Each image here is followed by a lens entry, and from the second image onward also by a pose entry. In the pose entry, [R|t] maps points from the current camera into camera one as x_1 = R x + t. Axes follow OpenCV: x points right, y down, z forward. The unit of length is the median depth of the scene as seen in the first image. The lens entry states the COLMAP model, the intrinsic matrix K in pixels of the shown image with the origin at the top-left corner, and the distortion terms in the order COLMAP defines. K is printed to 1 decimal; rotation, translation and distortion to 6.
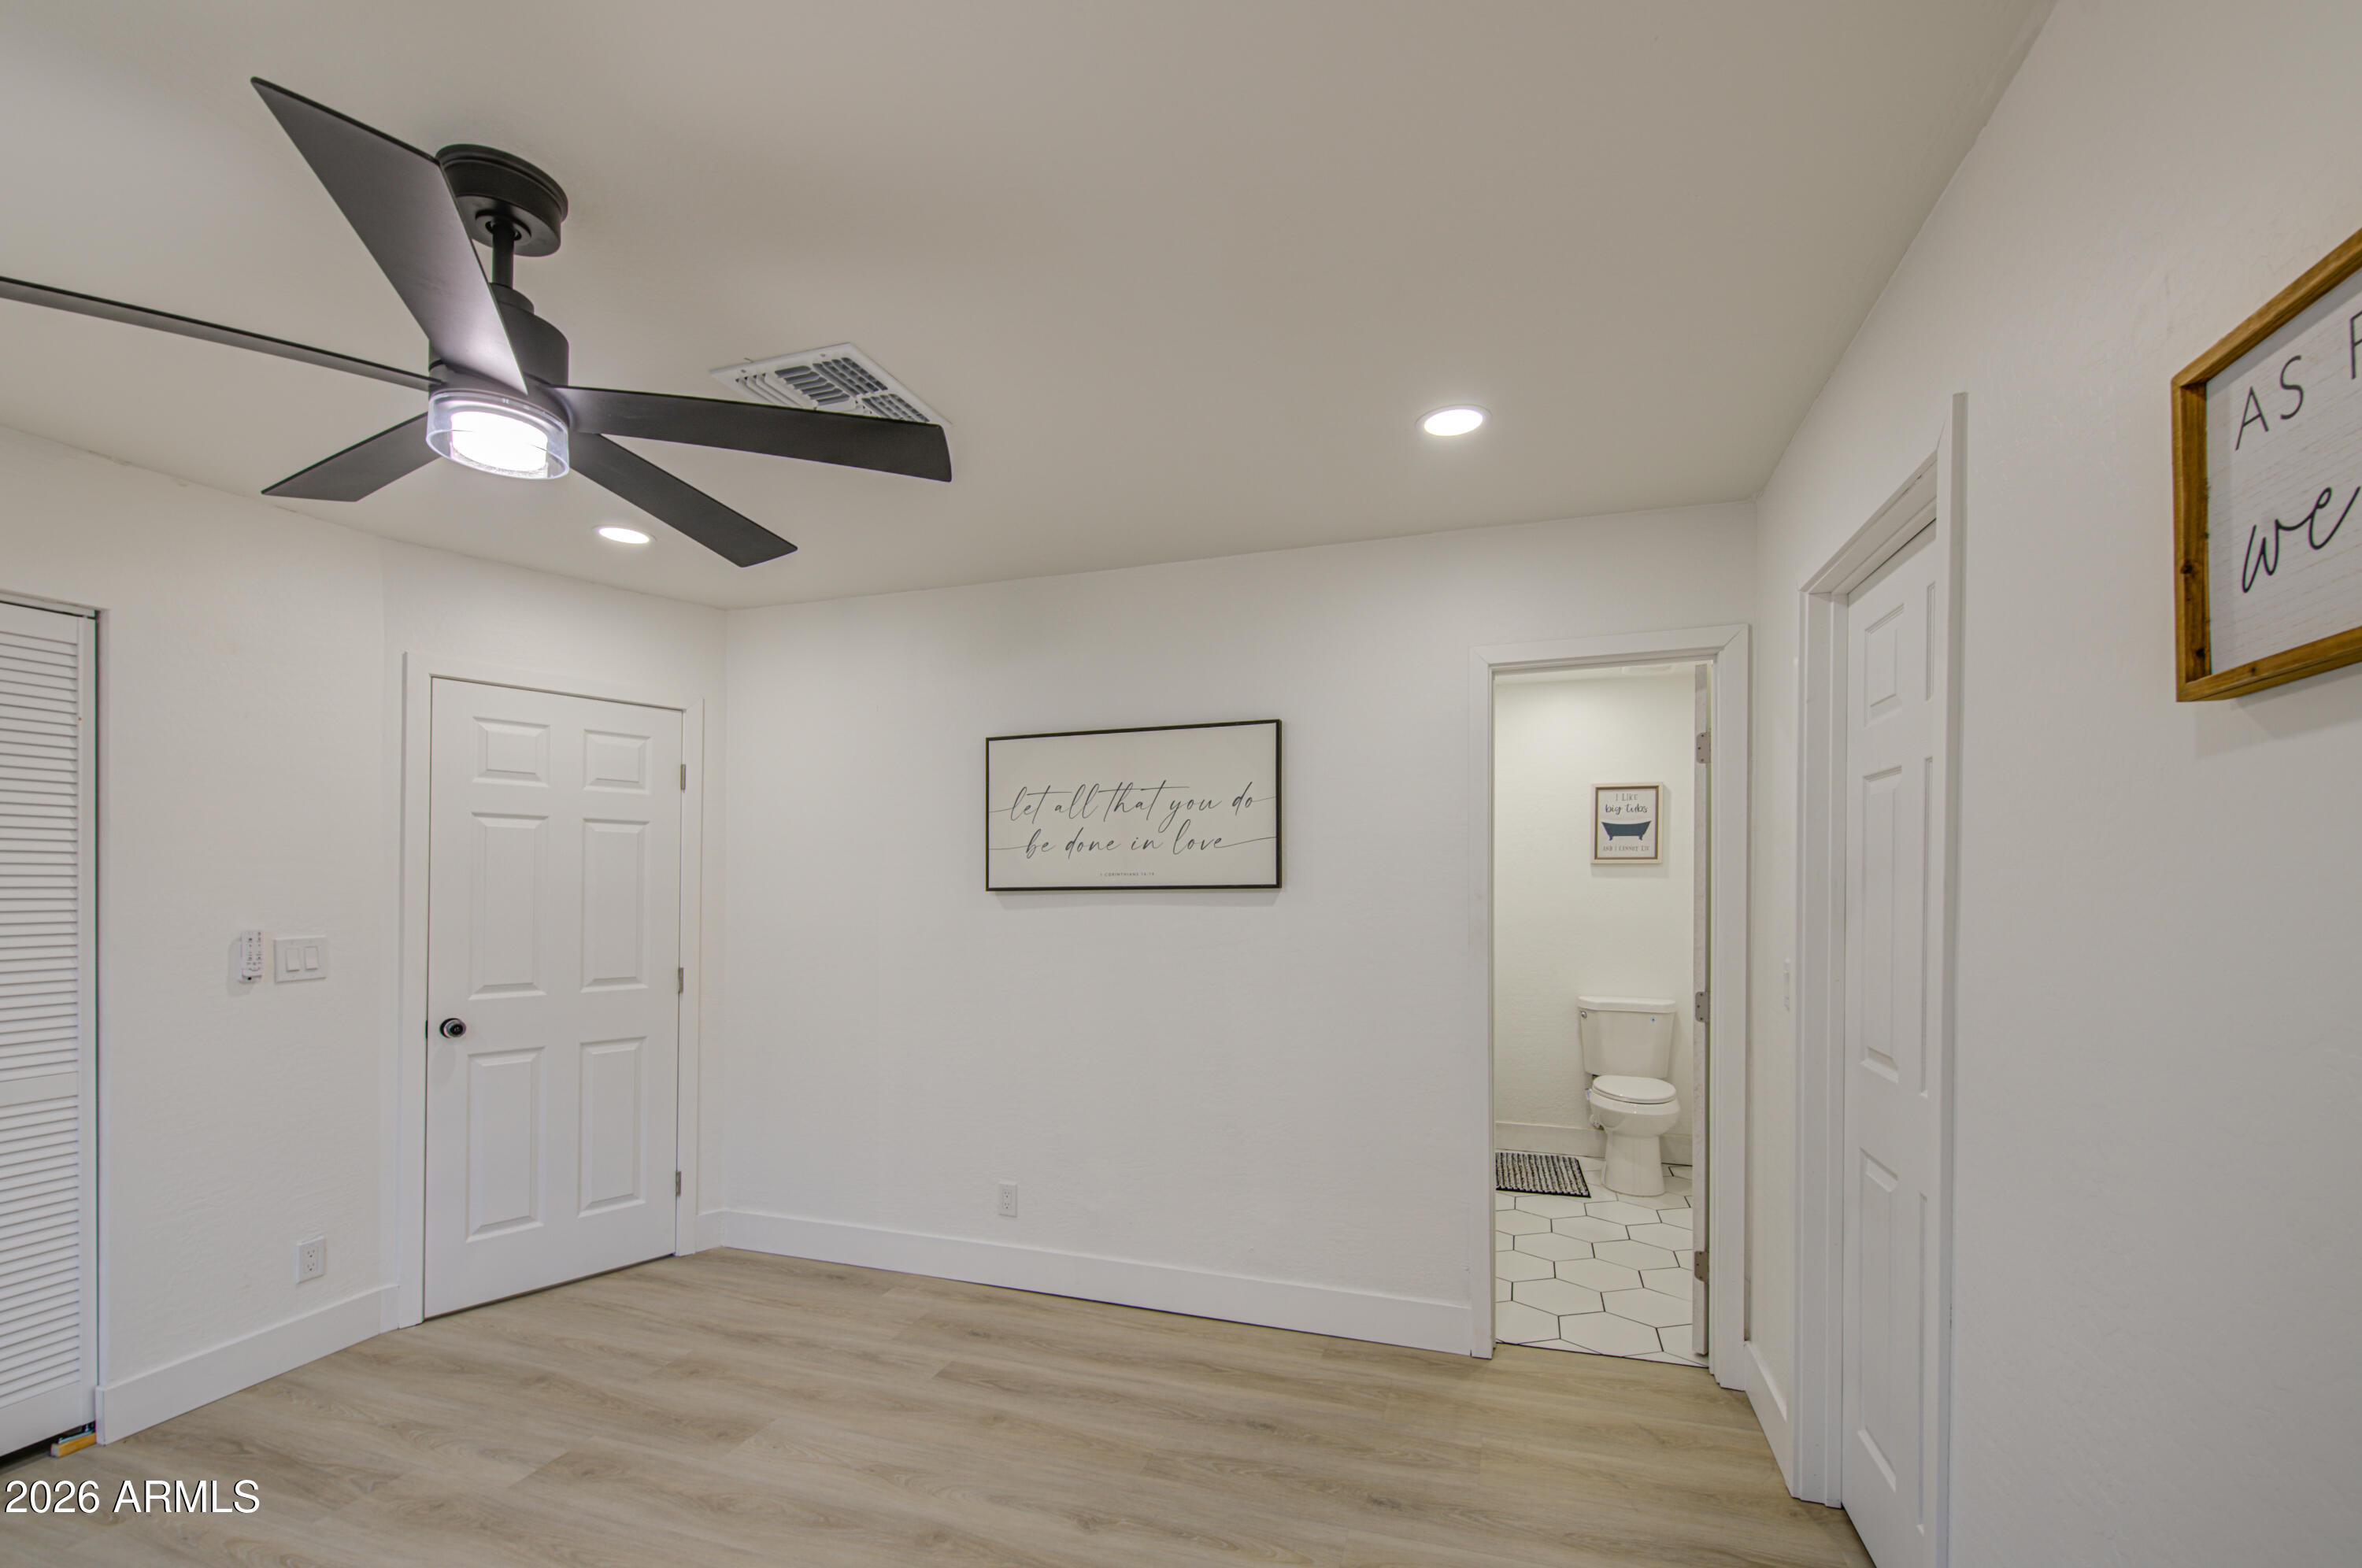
lens RADIAL K [[989.3, 0, 1196.6], [0, 989.3, 880.2], [0, 0, 1]] dist [-0.000667, -0.000207]
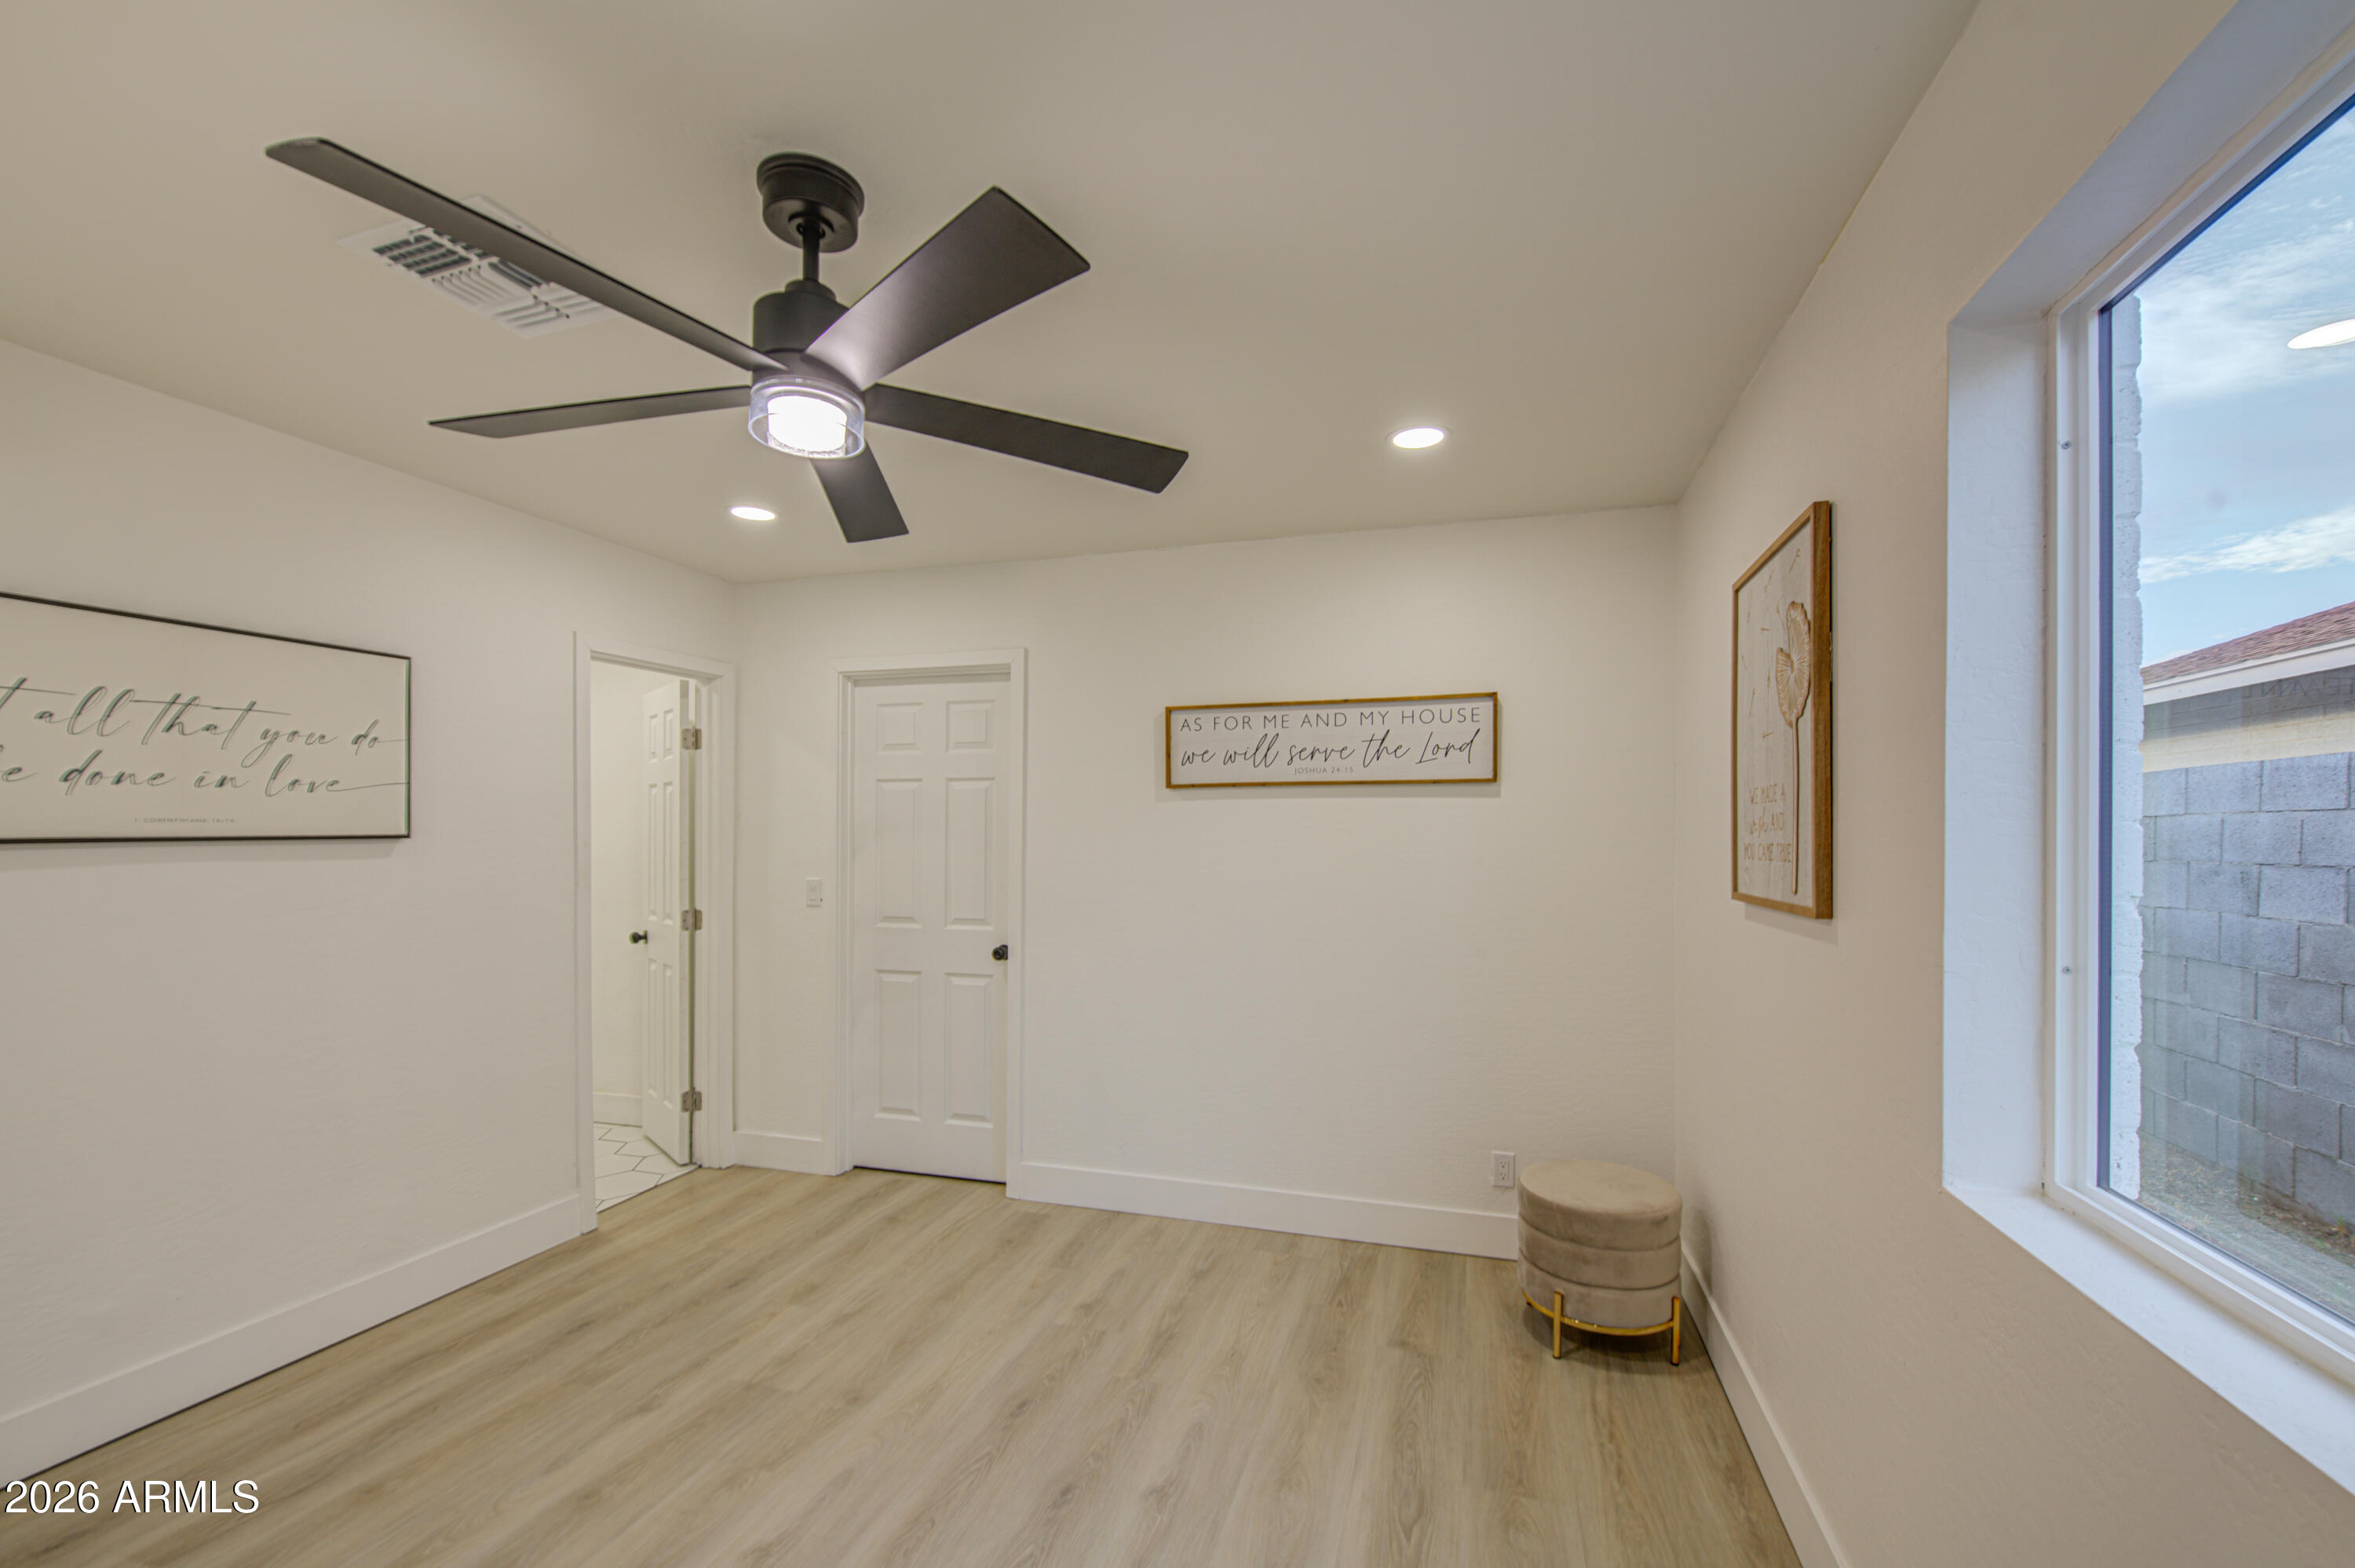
lens RADIAL K [[976.4, 0, 1180.9], [0, 976.4, 828.3], [0, 0, 1]] dist [-0.003074, -0.000287]
pose [[-0.018183, 0.006461, 0.999814, -0.848204], [-0.004669, 0.999968, -0.006547, 0.001362], [-0.999824, -0.004787, -0.018152, 0.292709]]
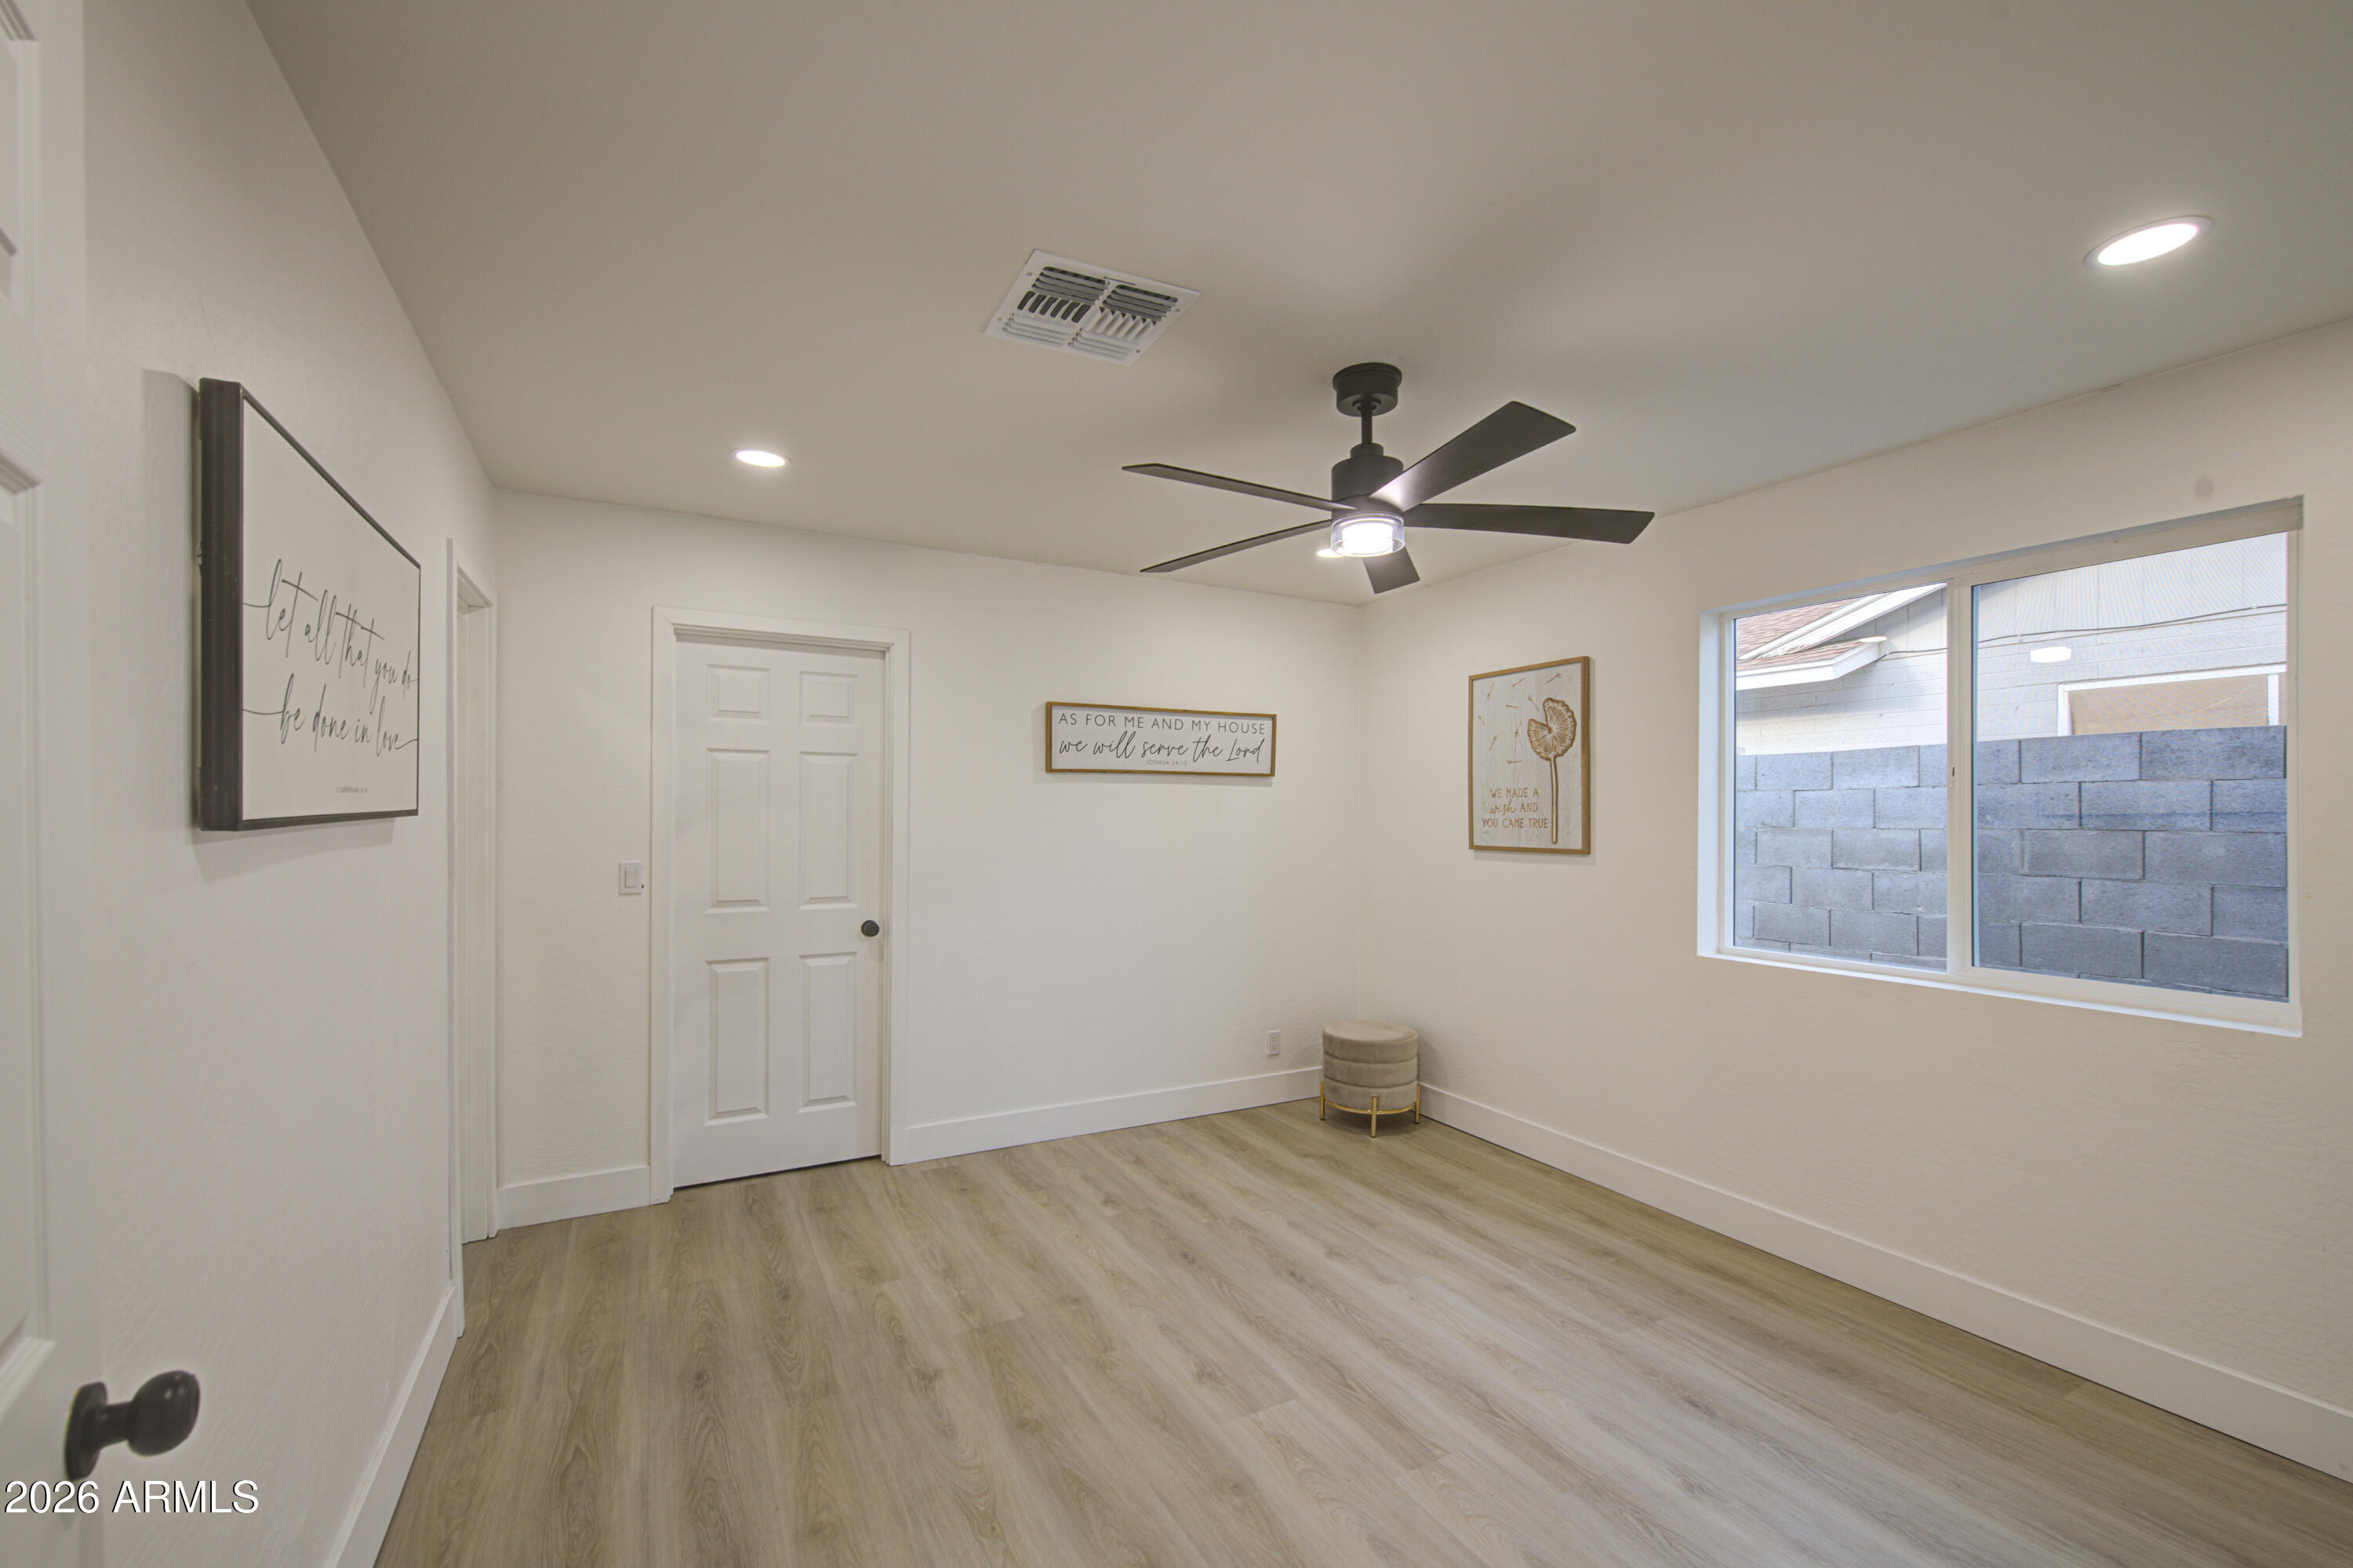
lens RADIAL K [[982.0, 0, 1184.7], [0, 982.0, 811.3], [0, 0, 1]] dist [-0.000868, -0.000773]
pose [[-0.727017, -0.003129, 0.686612, -0.757032], [-0.007772, 0.999963, -0.003671, 0.004030], [-0.686575, -0.008005, -0.727015, 1.127410]]
